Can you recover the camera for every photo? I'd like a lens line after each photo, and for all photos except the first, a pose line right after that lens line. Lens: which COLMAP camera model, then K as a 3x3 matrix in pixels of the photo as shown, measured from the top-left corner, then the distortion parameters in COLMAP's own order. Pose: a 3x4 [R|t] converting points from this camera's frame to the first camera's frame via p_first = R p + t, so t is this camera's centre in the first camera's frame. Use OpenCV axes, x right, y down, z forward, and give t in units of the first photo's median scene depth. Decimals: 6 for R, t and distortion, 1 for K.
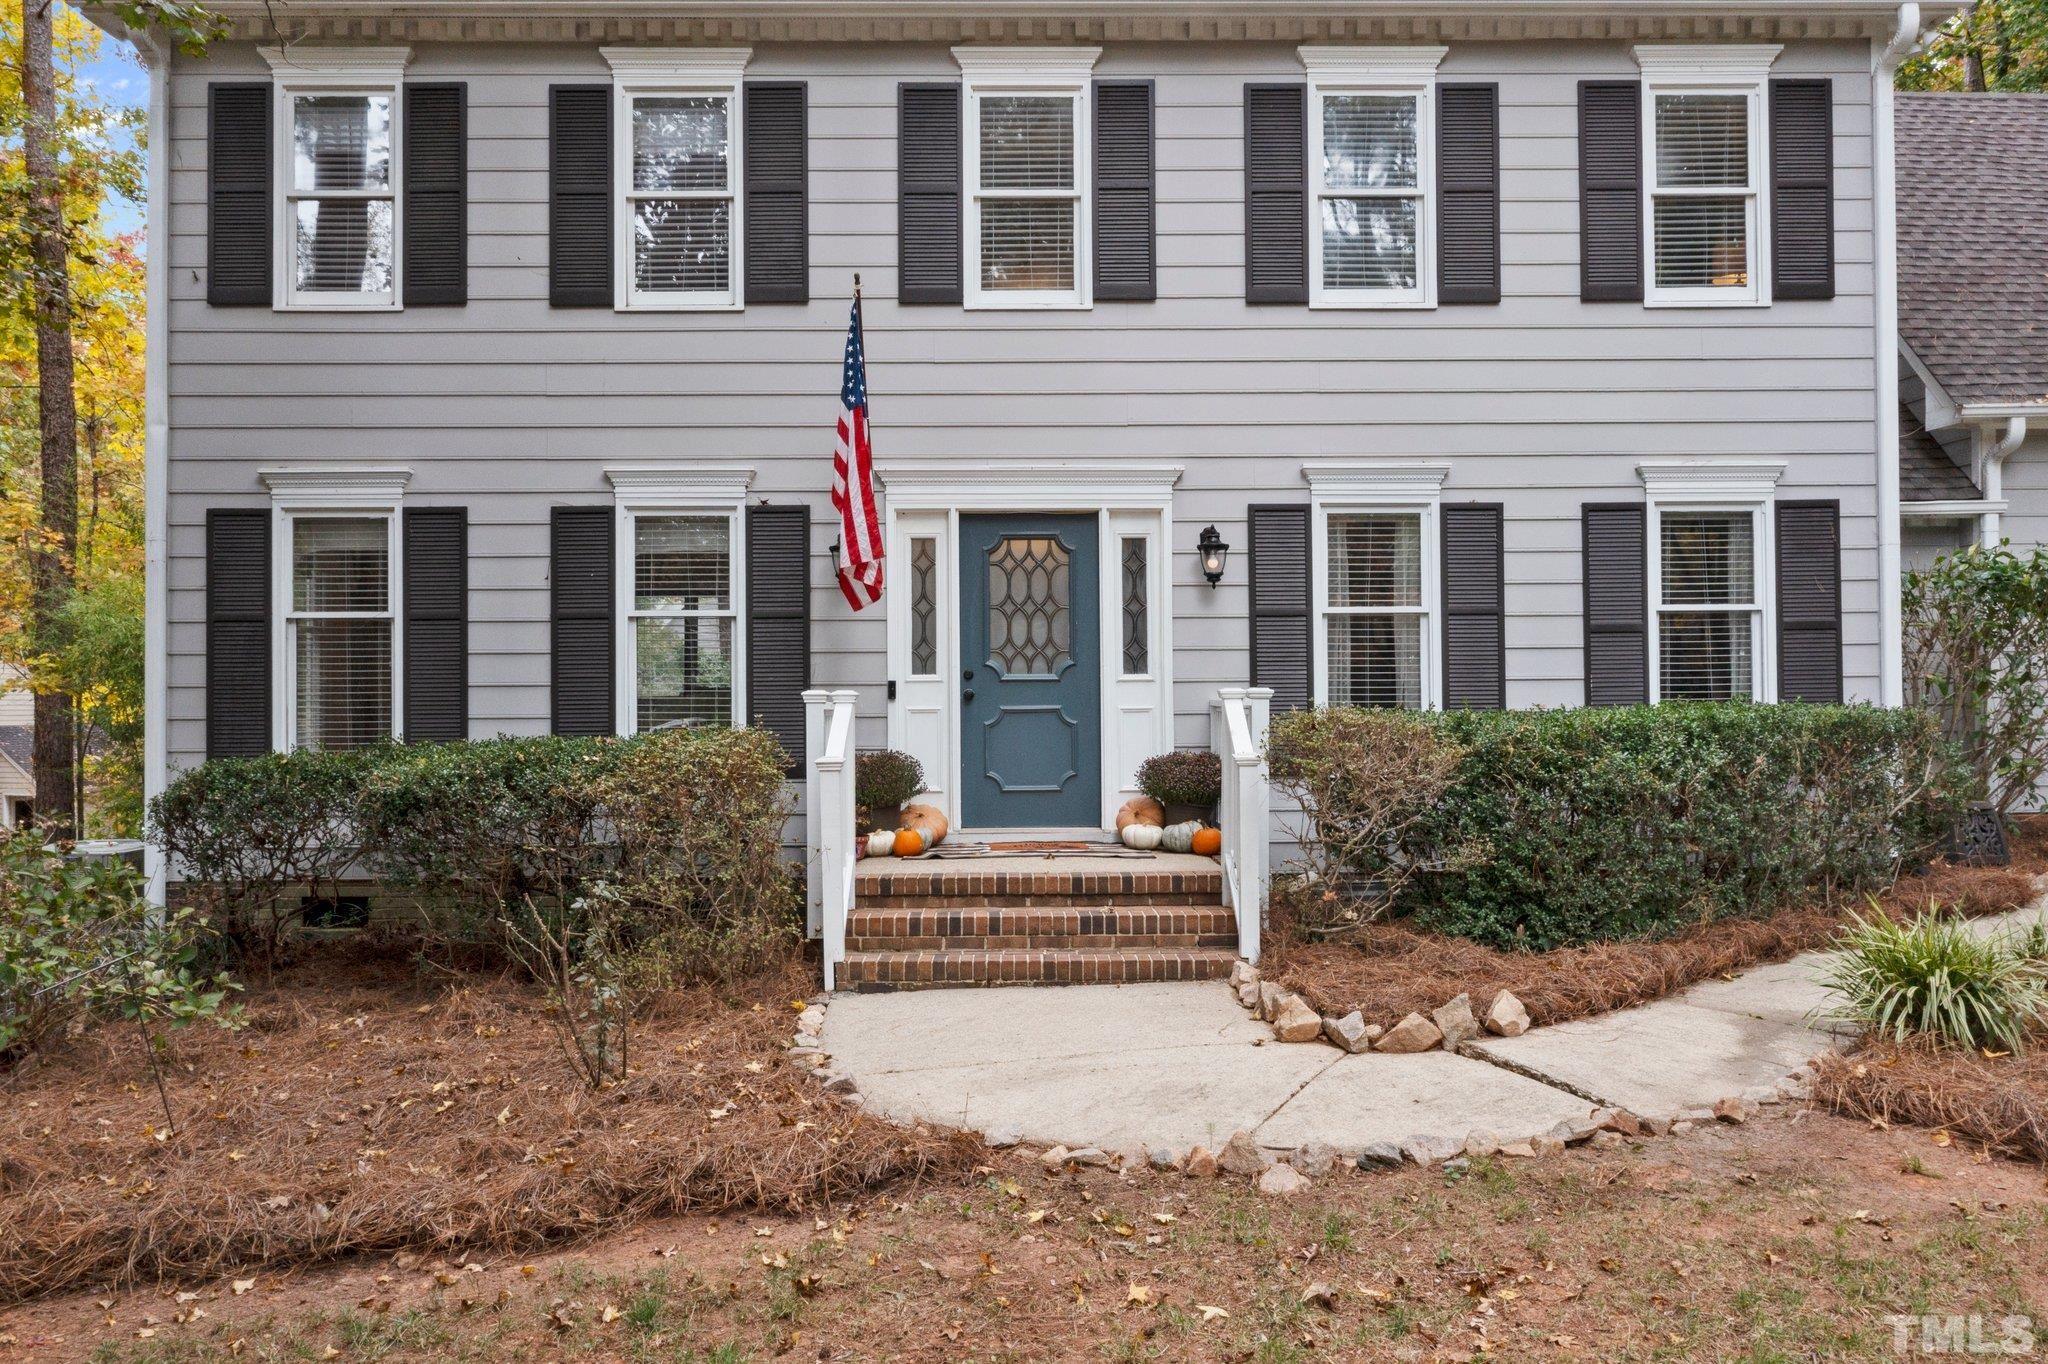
lens RADIAL K [[1634.2, 0, 1034.7], [0, 1634.2, 677.5], [0, 0, 1]] dist [-0.001905, 0.002200]
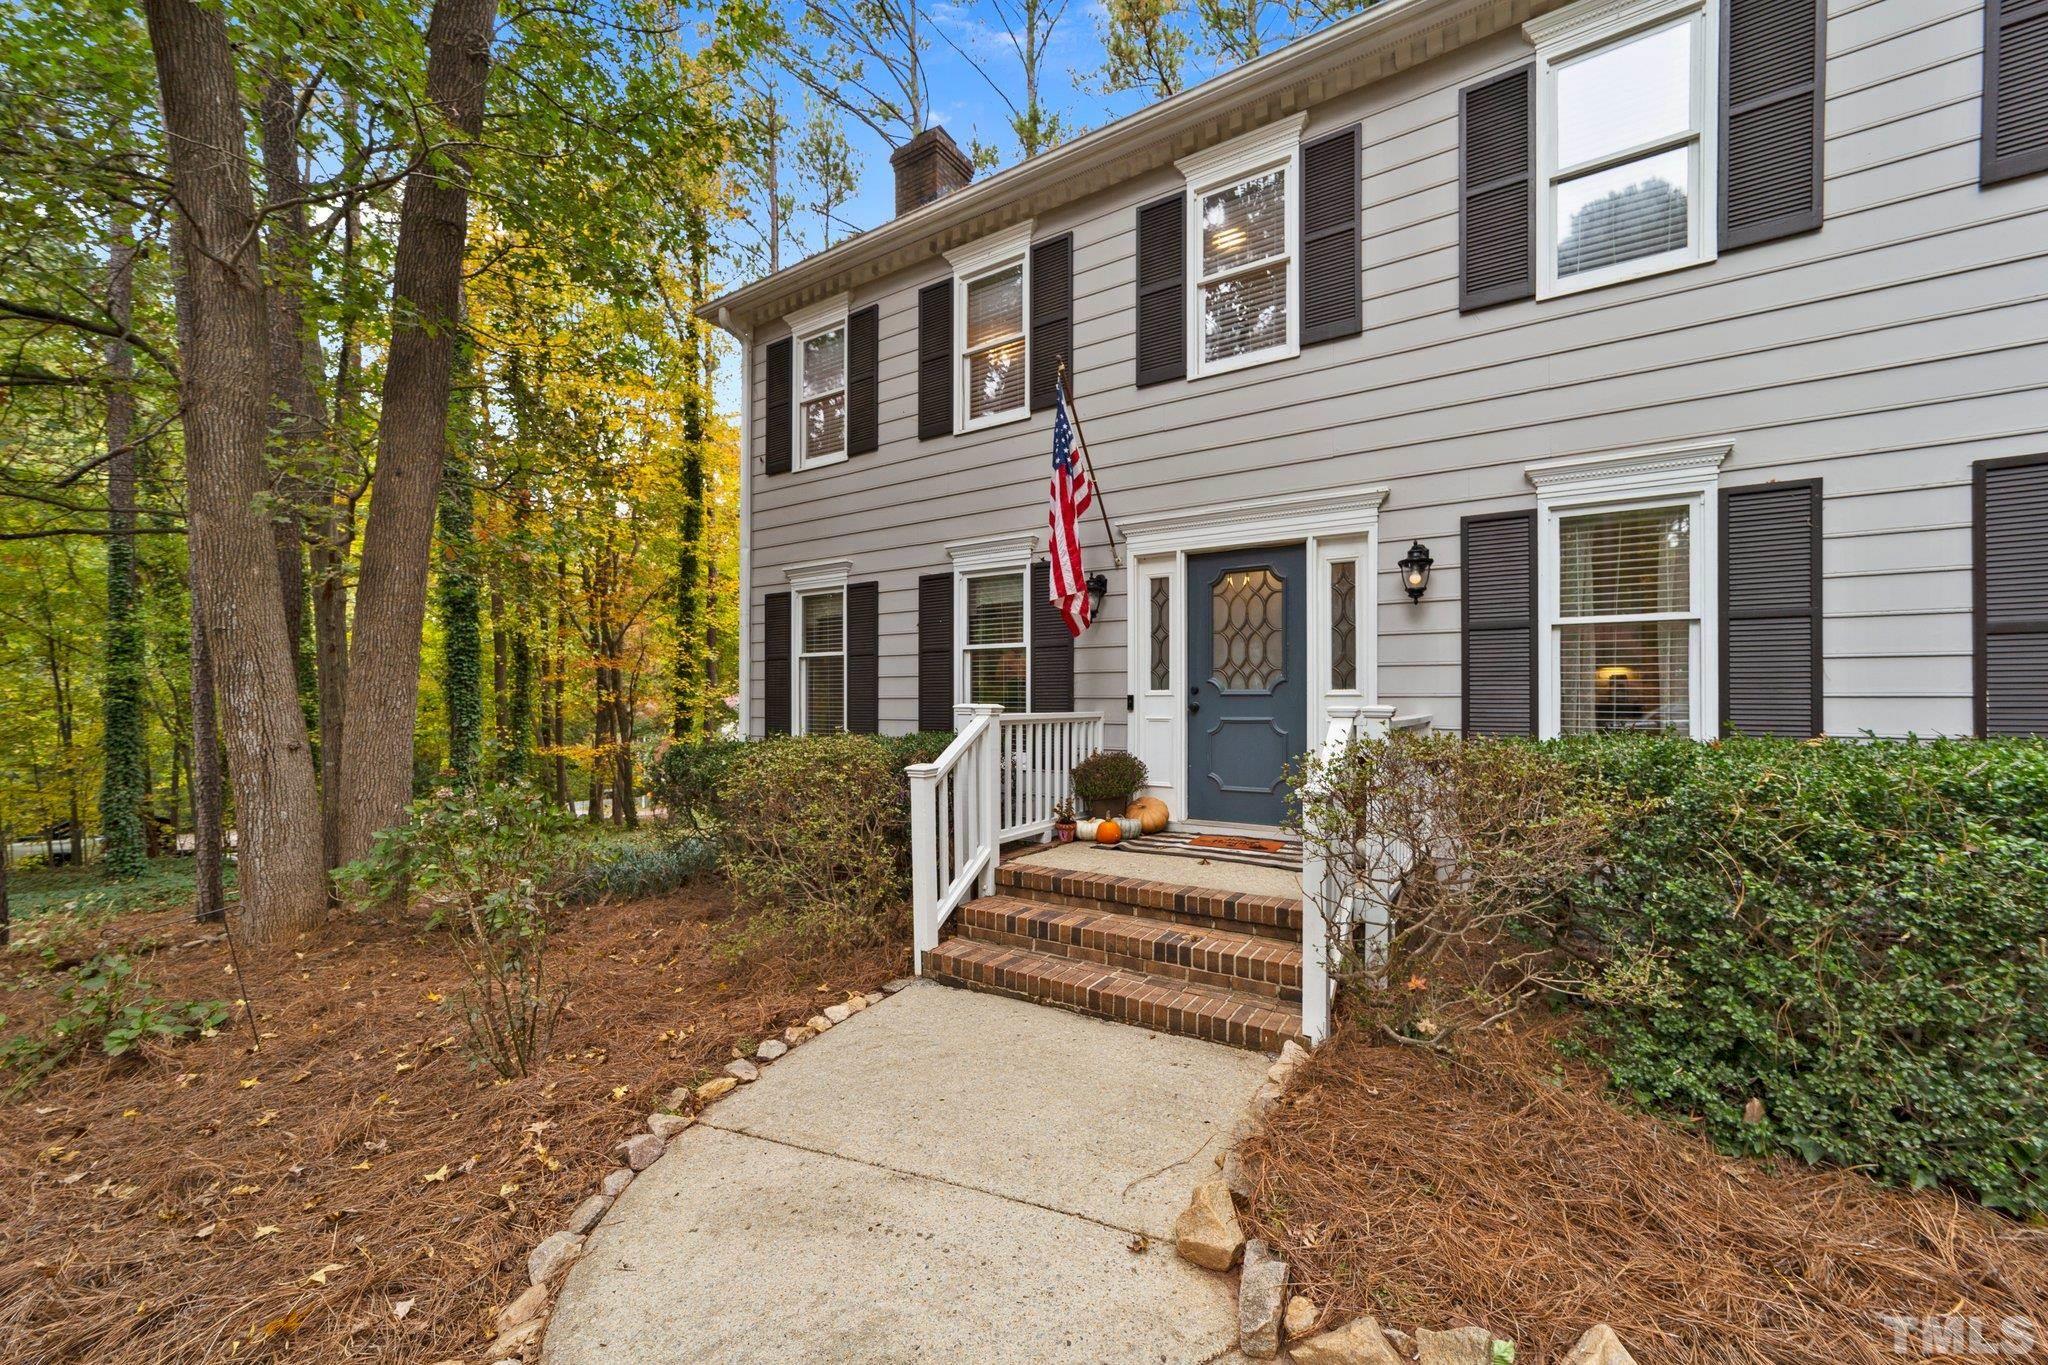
lens RADIAL K [[786.6, 0, 1015.5], [0, 786.6, 704.1], [0, 0, 1]] dist [-0.029931, 0.012570]
pose [[0.824340, 0.009421, -0.566016, 0.176191], [0.001329, 0.999827, 0.018577, -0.002359], [0.566093, -0.016066, 0.824185, 0.459244]]
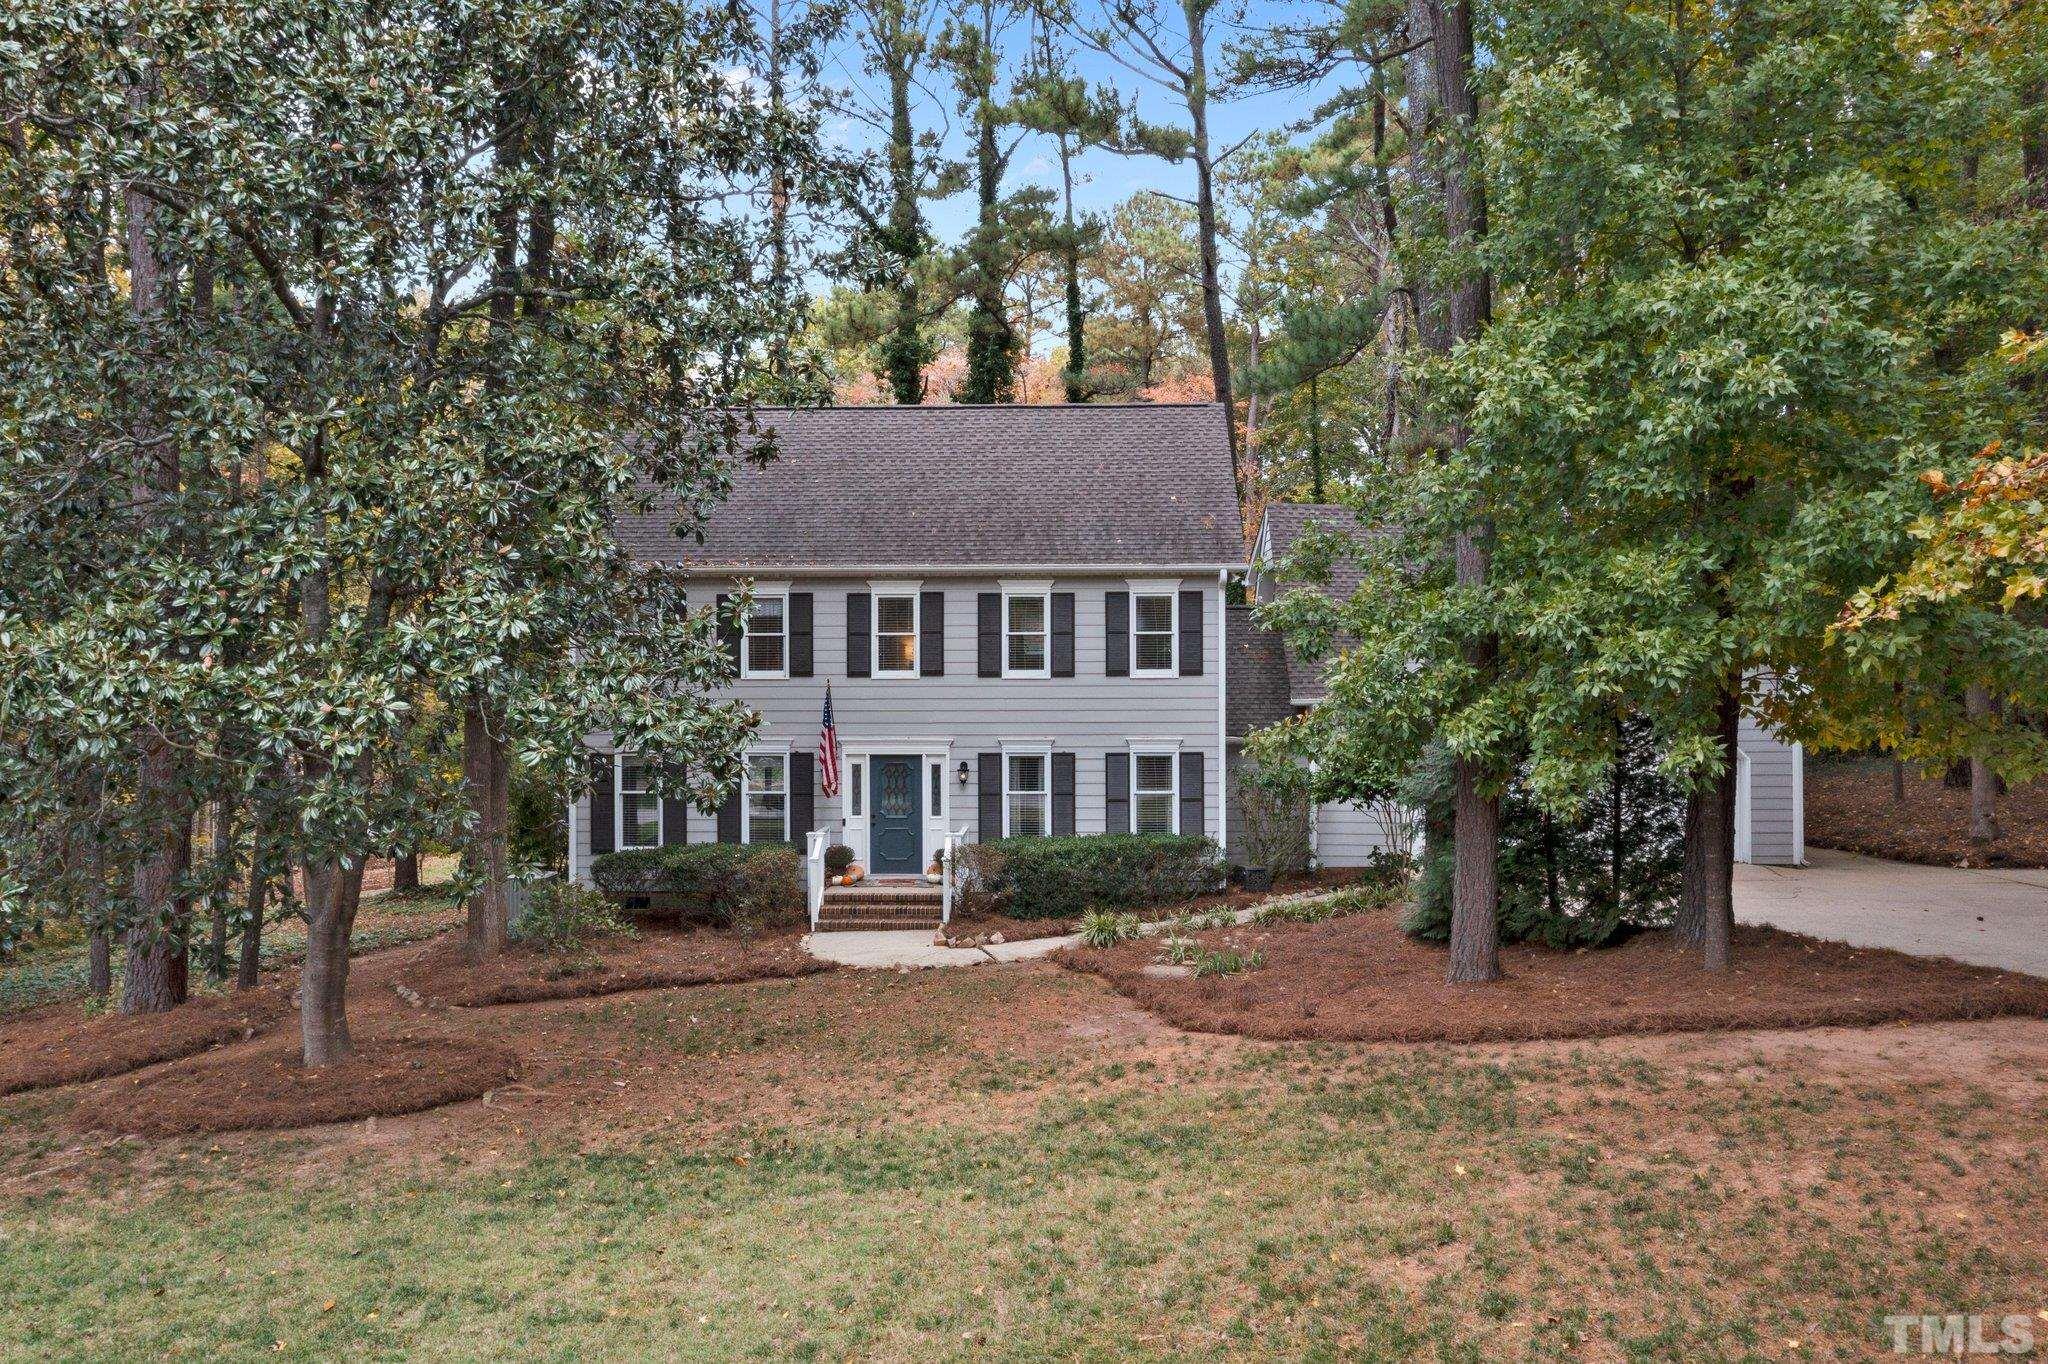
lens RADIAL K [[1590.2, 0, 1024.0], [0, 1590.2, 682.0], [0, 0, 1]] dist [-0.011990, 0.001151]
pose [[0.998911, 0.004588, -0.046427, 0.324436], [-0.003906, 0.999883, 0.014765, -0.259419], [0.046489, -0.014568, 0.998813, -1.570850]]
